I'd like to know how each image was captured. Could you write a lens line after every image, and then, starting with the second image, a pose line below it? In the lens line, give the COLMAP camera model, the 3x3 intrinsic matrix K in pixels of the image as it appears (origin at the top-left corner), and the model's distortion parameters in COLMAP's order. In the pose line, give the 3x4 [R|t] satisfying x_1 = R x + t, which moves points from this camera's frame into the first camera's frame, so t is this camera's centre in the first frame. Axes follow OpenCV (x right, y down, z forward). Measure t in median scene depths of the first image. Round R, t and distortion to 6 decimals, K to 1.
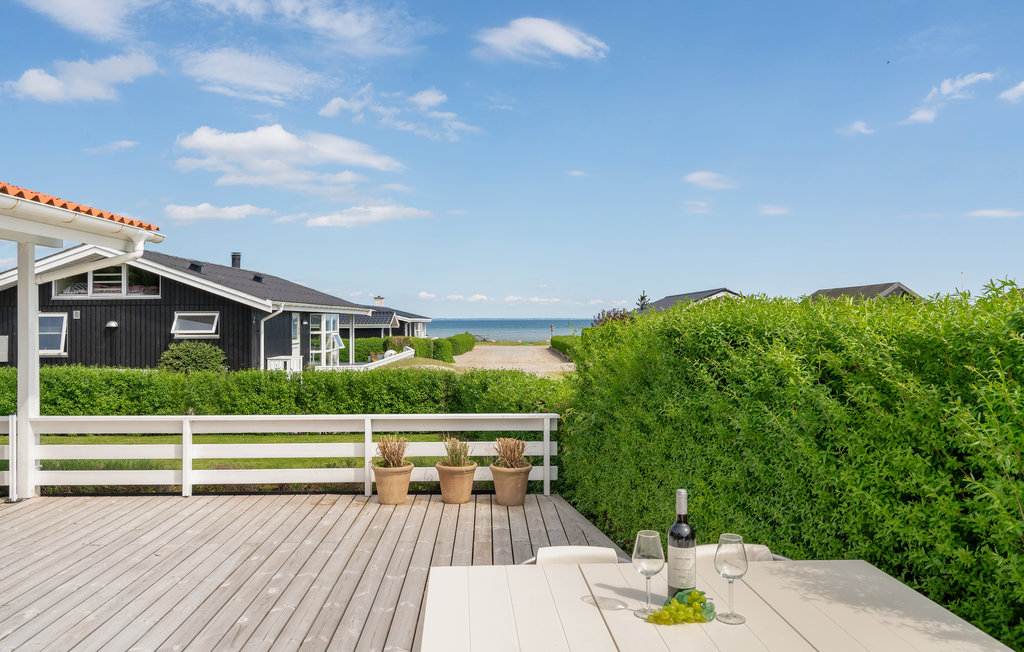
lens RADIAL K [[842.2, 0, 510.3], [0, 842.2, 319.8], [0, 0, 1]] dist [0.008118, -0.034407]
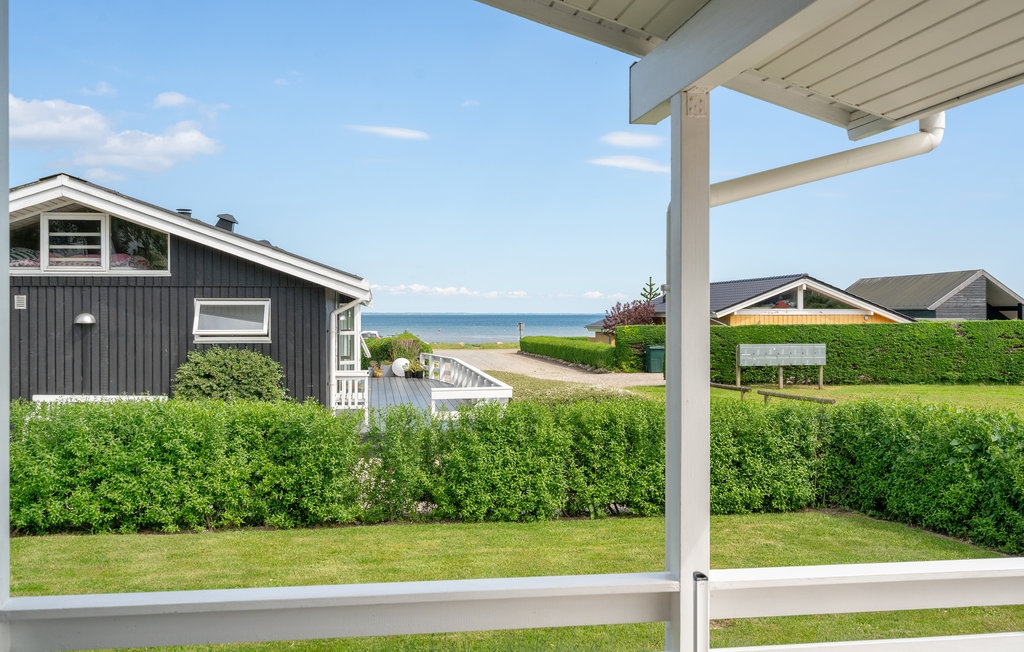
lens RADIAL K [[1065.5, 0, 541.9], [0, 1065.5, 326.3], [0, 0, 1]] dist [0.012925, 0.000000]
pose [[0.988225, 0.003931, 0.152954, -0.274677], [-0.005505, 0.999936, 0.009866, 0.001319], [-0.152906, -0.010592, 0.988184, 0.217695]]
